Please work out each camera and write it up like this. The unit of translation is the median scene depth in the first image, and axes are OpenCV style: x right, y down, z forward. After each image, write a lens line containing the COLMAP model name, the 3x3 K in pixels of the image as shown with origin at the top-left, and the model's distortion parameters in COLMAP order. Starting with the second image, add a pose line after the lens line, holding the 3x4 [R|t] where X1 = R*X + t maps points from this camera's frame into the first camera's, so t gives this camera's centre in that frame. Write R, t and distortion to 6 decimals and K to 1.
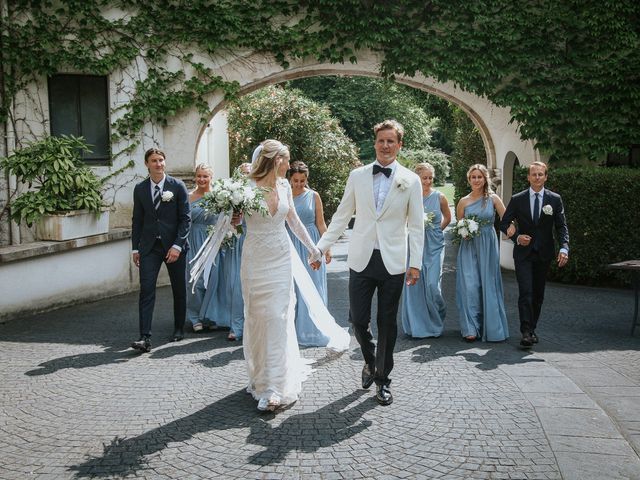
lens RADIAL K [[806.0, 0, 320.0], [0, 806.0, 240.0], [0, 0, 1]] dist [0.152587, 0.000723]
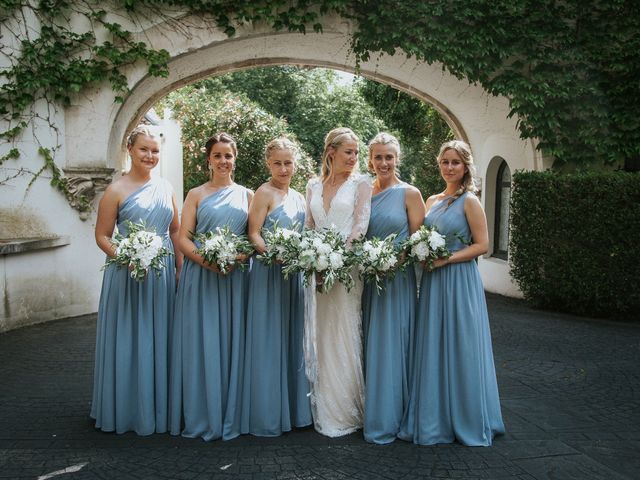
lens RADIAL K [[508.1, 0, 320.0], [0, 508.1, 240.0], [0, 0, 1]] dist [-0.003496, -0.003481]
pose [[0.996720, 0.010047, 0.080298, 0.005615], [-0.009145, 0.999891, -0.011591, -0.013235], [-0.080406, 0.010818, 0.996703, 0.517532]]
